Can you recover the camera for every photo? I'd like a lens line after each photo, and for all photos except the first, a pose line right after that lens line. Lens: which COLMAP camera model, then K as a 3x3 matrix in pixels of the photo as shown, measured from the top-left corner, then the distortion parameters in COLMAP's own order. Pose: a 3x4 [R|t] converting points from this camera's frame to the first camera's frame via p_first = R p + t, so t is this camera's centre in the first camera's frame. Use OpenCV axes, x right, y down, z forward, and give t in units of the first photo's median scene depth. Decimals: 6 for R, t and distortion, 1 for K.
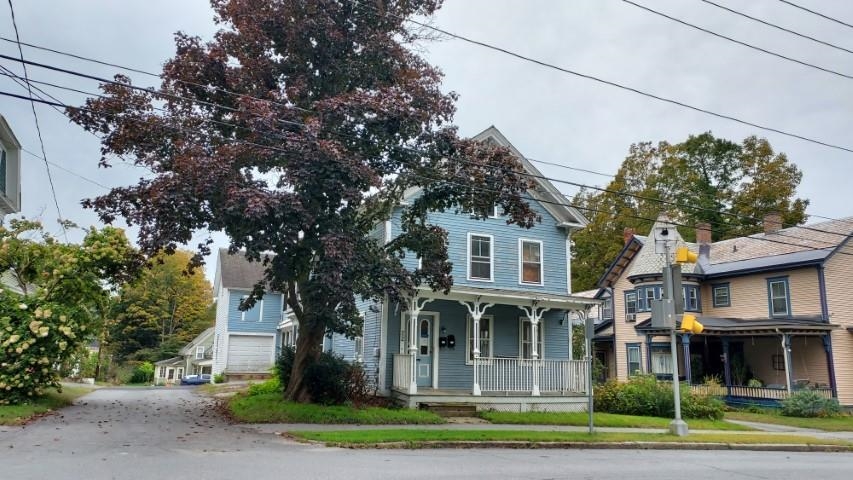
lens RADIAL K [[632.6, 0, 426.5], [0, 632.6, 240.0], [0, 0, 1]] dist [0.085803, 0.000614]
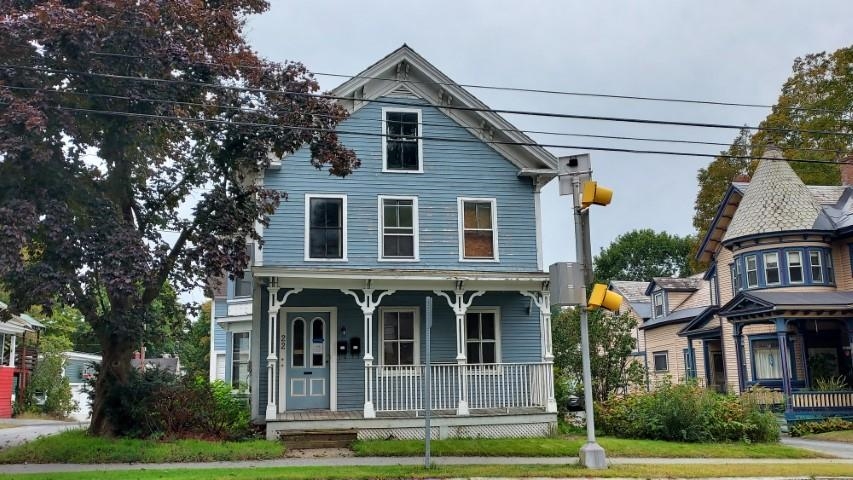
lens RADIAL K [[769.5, 0, 426.5], [0, 769.5, 240.0], [0, 0, 1]] dist [0.093367, -0.011804]
pose [[0.970898, -0.077925, -0.226463, 0.316213], [0.081249, 0.996679, 0.005378, 0.038789], [0.225292, -0.023622, 0.974005, 0.146309]]
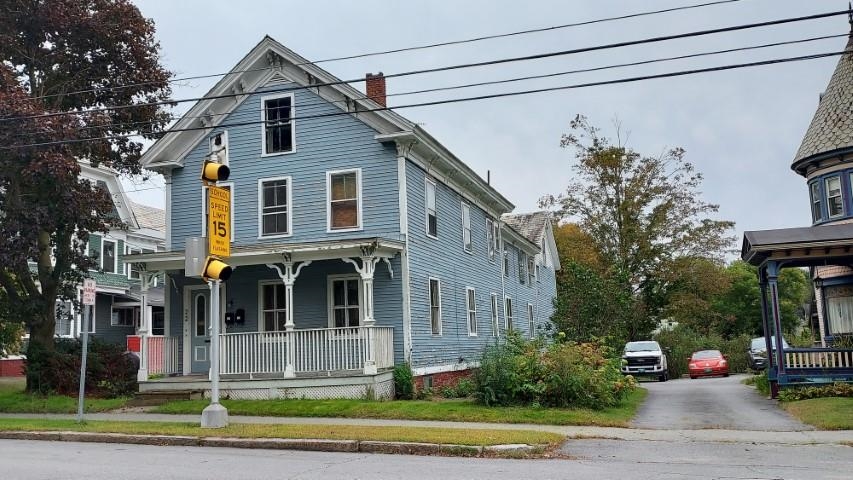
lens RADIAL K [[769.5, 0, 426.5], [0, 769.5, 240.0], [0, 0, 1]] dist [0.093367, -0.011804]
pose [[0.732258, -0.139873, -0.666509, 0.860861], [0.175449, 0.984391, -0.013827, 0.114271], [0.658040, -0.106813, 0.745369, 0.403226]]
